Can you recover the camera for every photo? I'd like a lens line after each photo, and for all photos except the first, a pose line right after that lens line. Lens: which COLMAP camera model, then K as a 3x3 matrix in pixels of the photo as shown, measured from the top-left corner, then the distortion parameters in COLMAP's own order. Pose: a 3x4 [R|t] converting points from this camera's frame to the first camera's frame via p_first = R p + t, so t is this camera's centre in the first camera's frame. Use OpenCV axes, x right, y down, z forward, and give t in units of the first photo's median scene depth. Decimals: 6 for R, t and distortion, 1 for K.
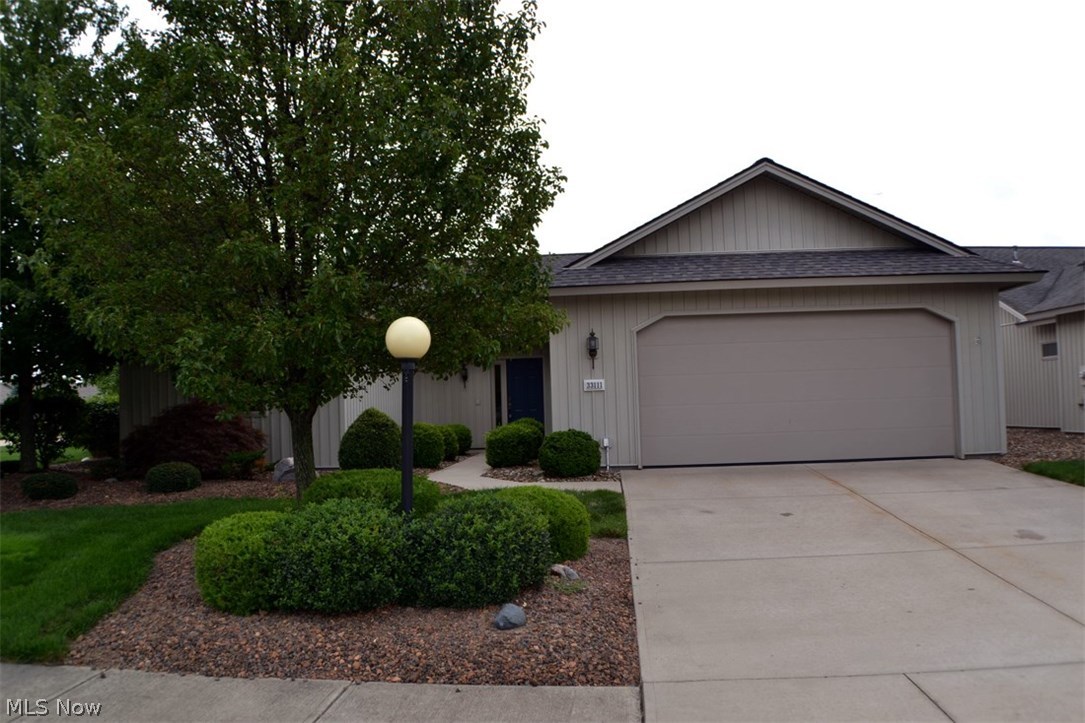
lens RADIAL K [[1107.8, 0, 542.5], [0, 1107.8, 361.5], [0, 0, 1]] dist [-0.200177, -0.005870]
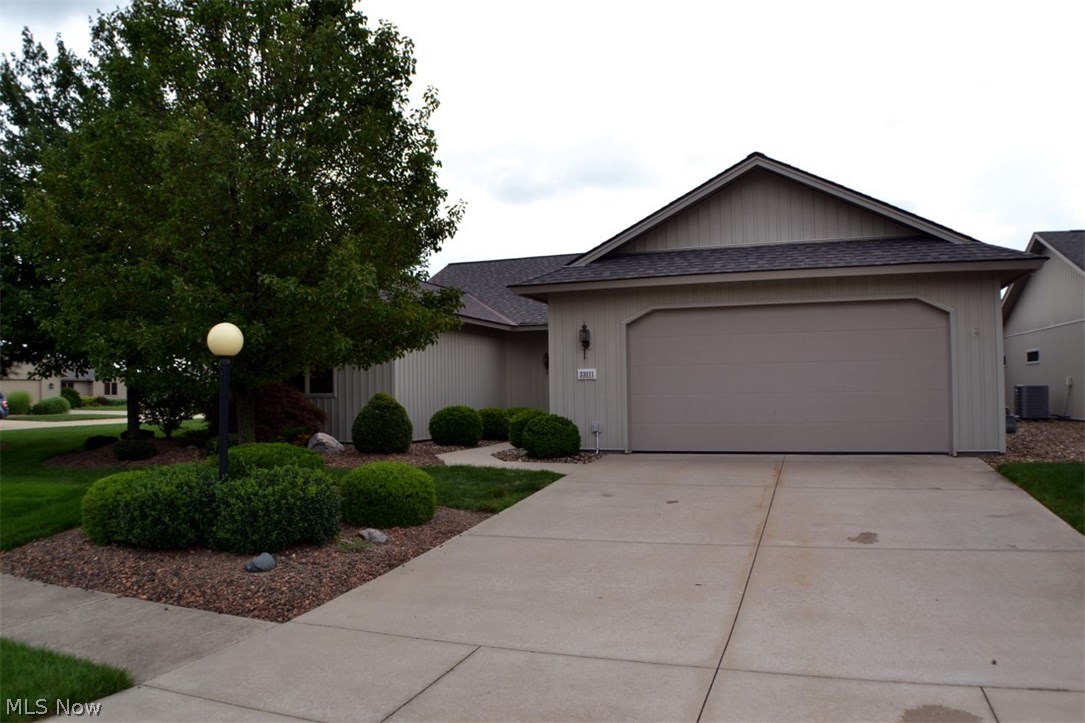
lens RADIAL K [[1107.8, 0, 542.5], [0, 1107.8, 361.5], [0, 0, 1]] dist [-0.200177, -0.005870]
pose [[0.933867, 0.007620, -0.357539, 0.389897], [-0.000692, 0.999810, 0.019500, -0.011926], [0.357619, -0.017962, 0.933695, -0.021876]]
